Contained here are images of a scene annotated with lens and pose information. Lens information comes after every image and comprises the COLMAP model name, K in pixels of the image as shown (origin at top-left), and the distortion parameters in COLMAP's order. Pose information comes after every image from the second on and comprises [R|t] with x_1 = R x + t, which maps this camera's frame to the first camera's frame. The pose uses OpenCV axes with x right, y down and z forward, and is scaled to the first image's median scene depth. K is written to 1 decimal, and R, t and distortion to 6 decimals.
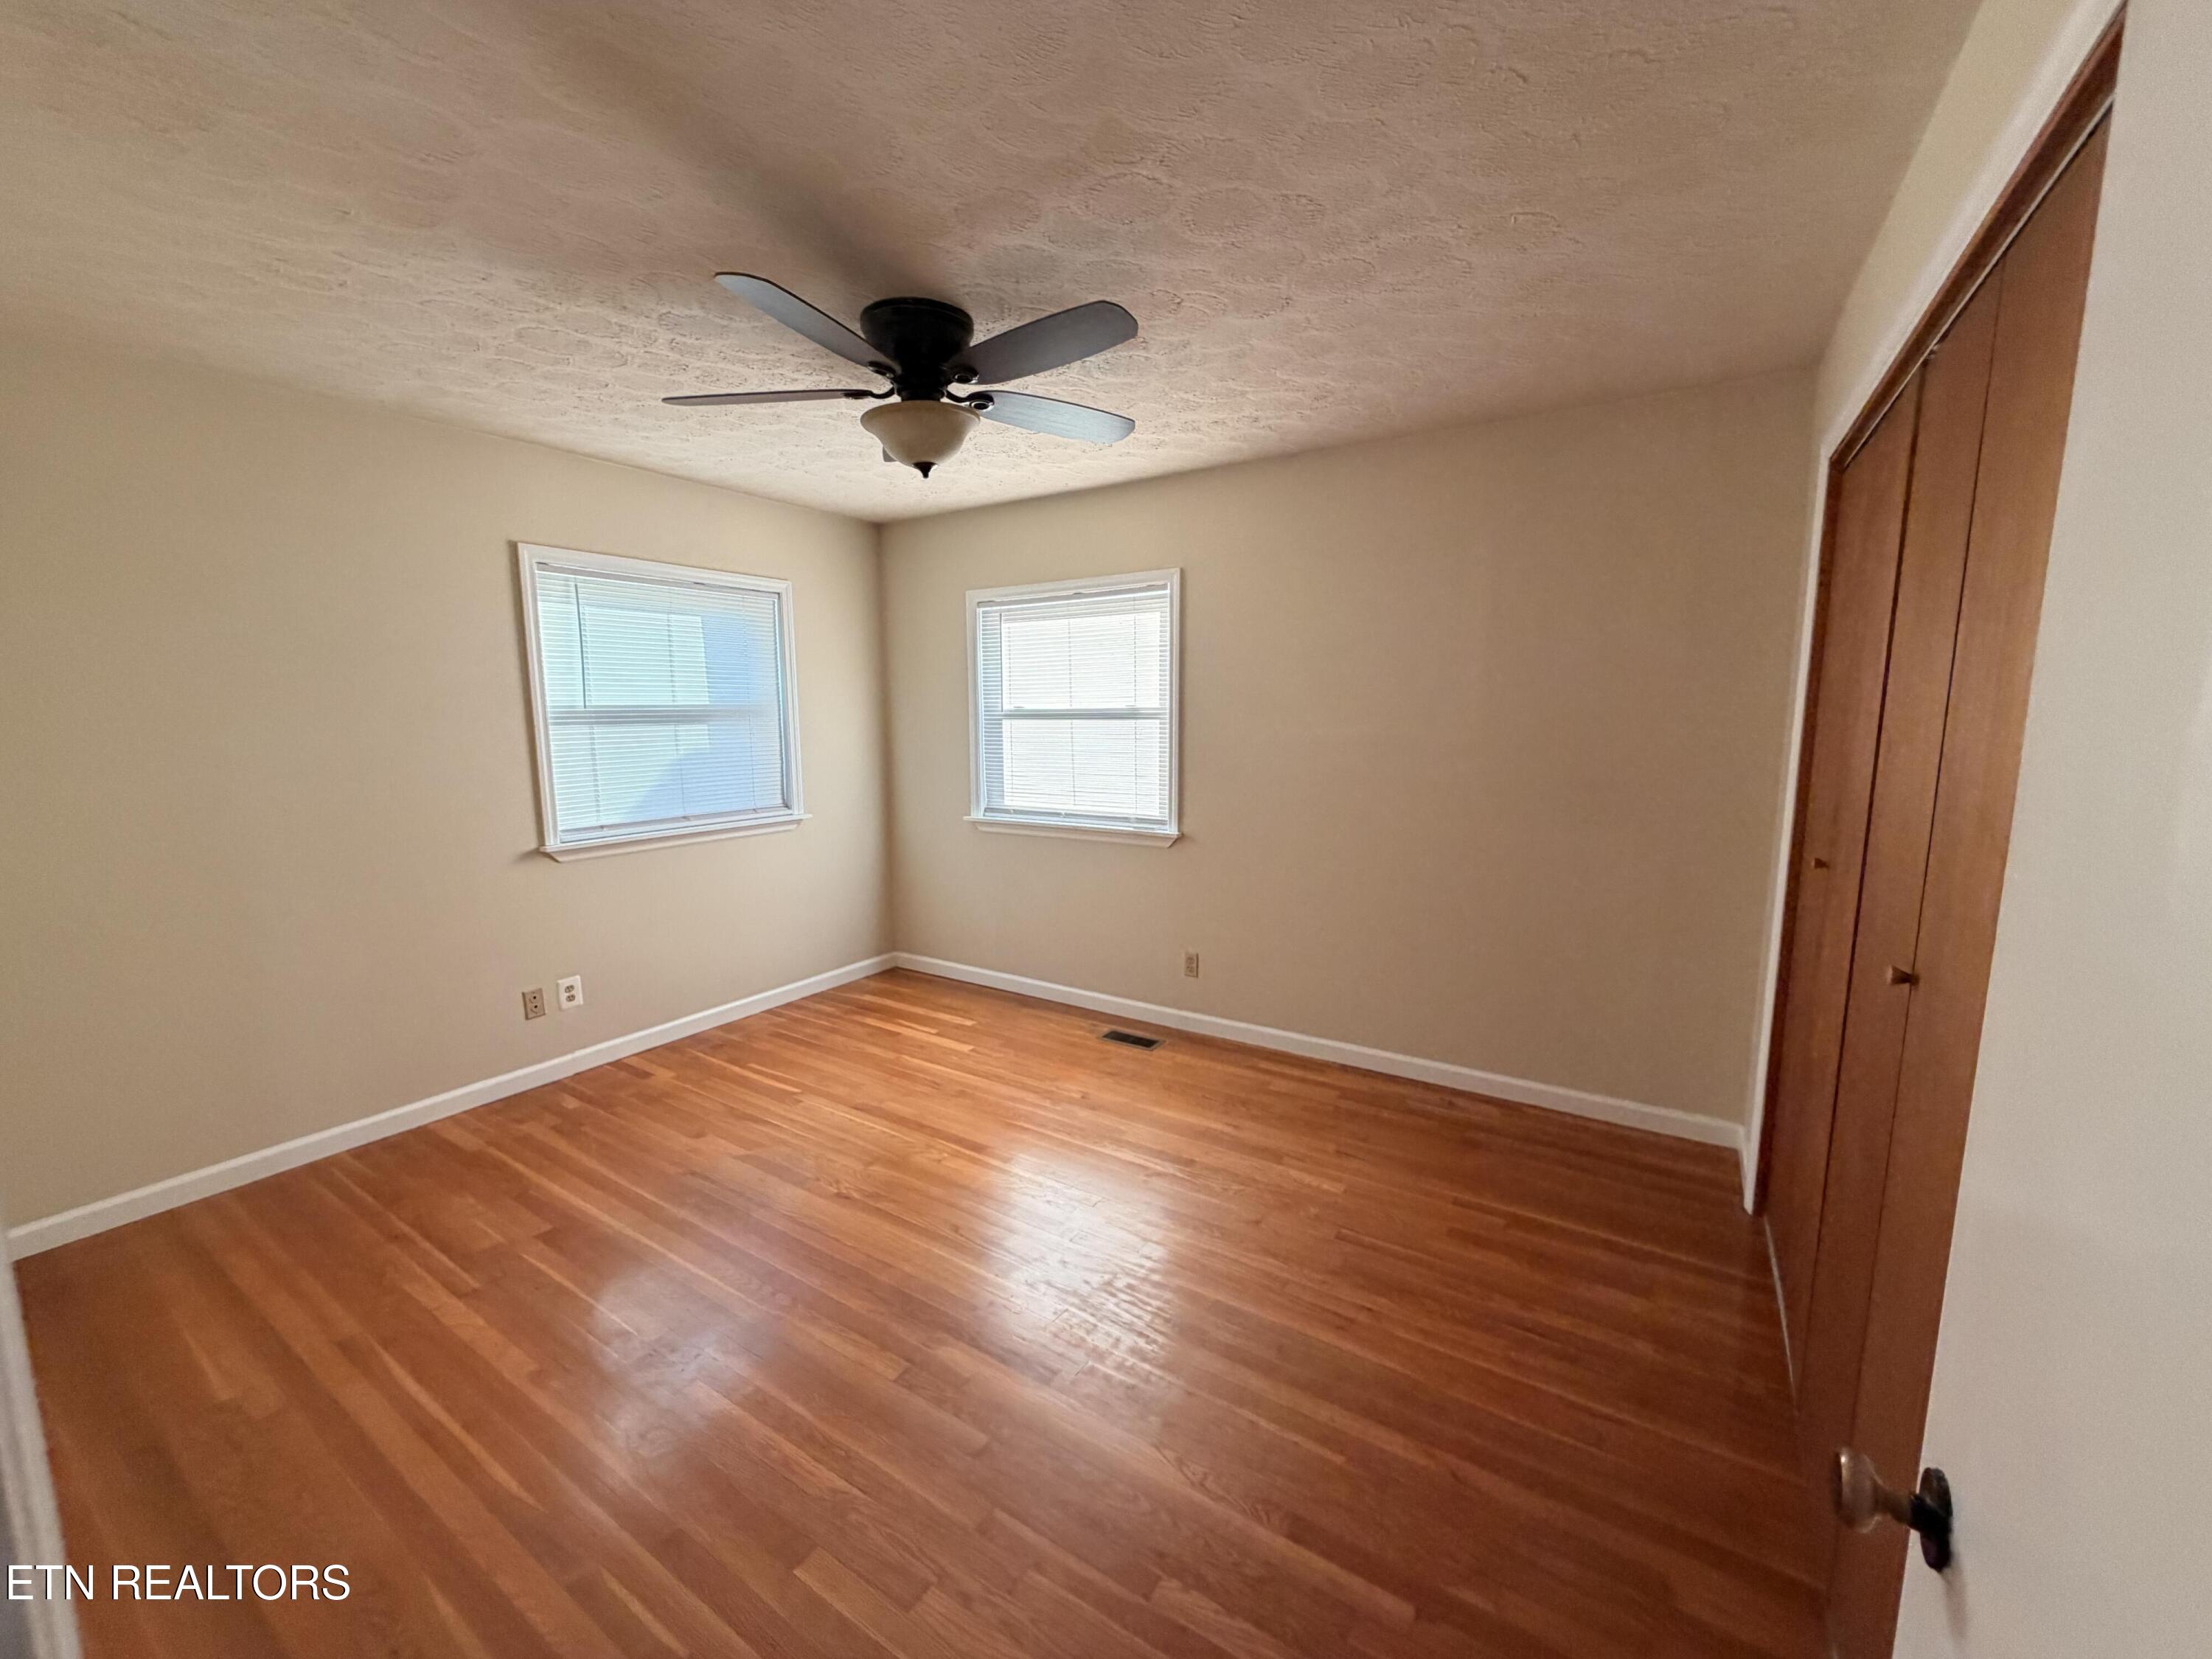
lens RADIAL K [[883.7, 0, 1081.6], [0, 883.7, 817.1], [0, 0, 1]] dist [0.002417, 0.000007]
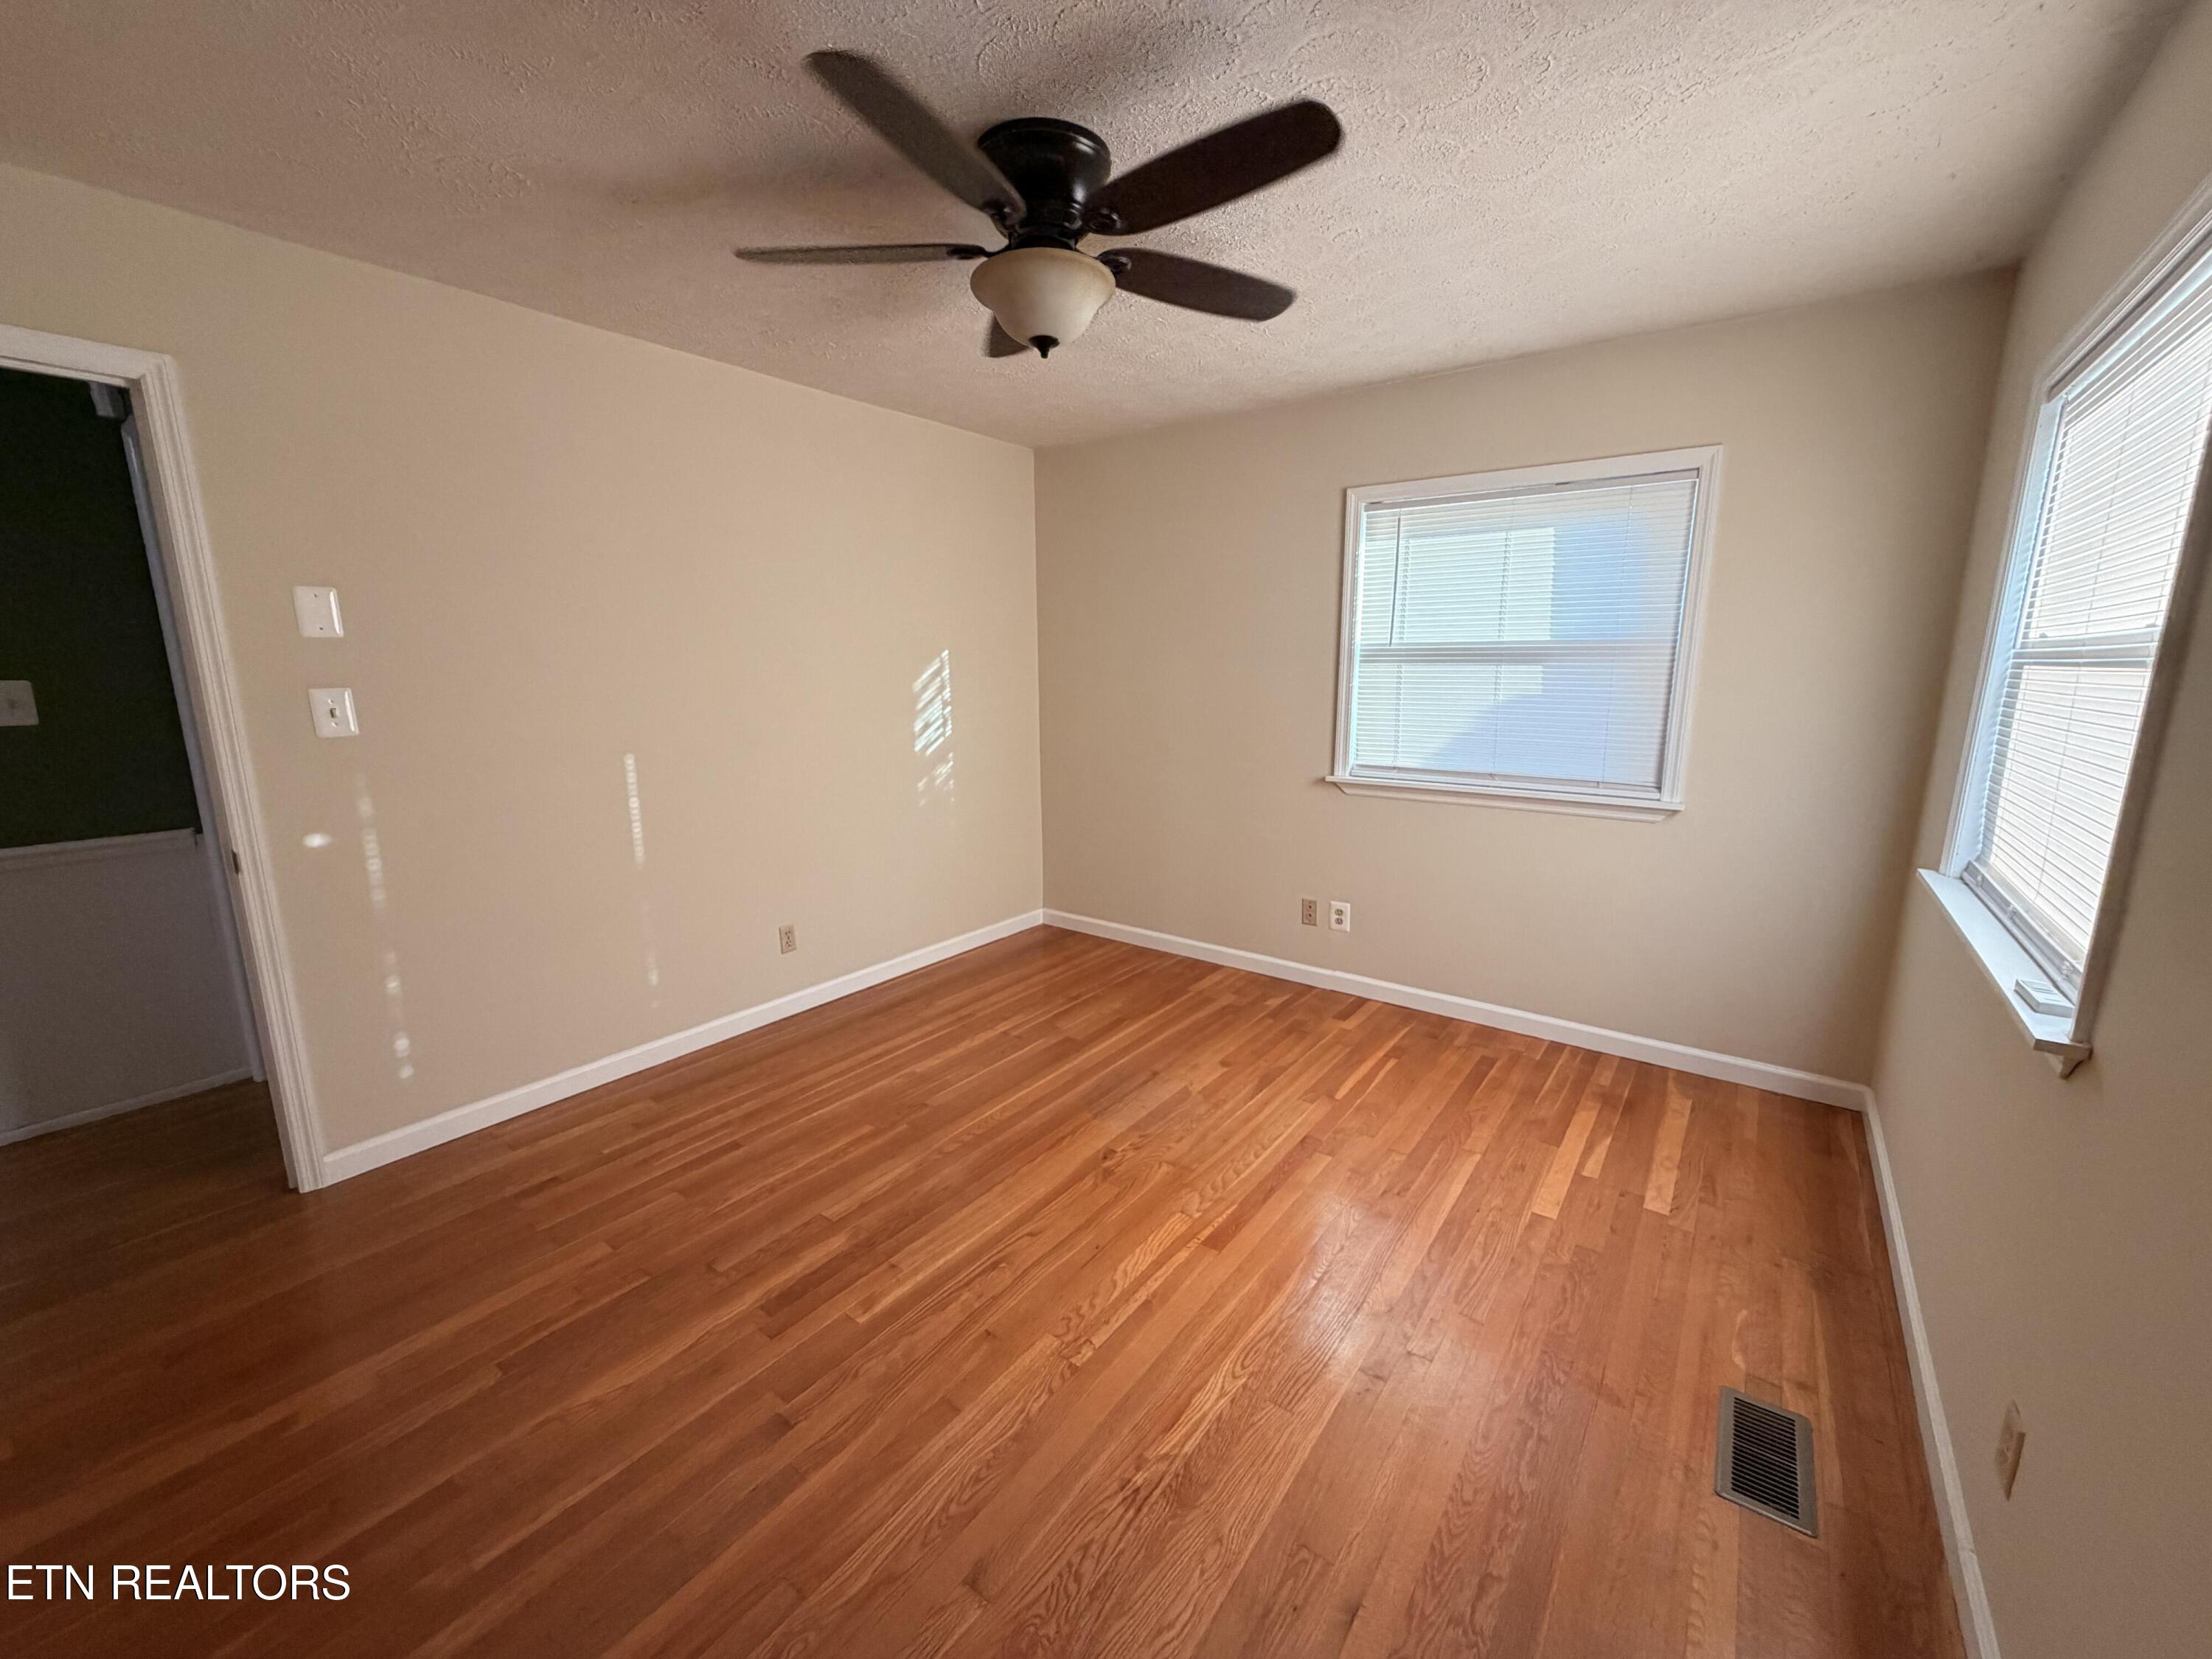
lens RADIAL K [[883.7, 0, 1117.0], [0, 883.7, 823.5], [0, 0, 1]] dist [0.002417, 0.000007]
pose [[-0.044745, 0.187343, -0.981275, 0.455853], [-0.121251, 0.973979, 0.191479, -0.081314], [0.991613, 0.127548, -0.020865, 0.737256]]
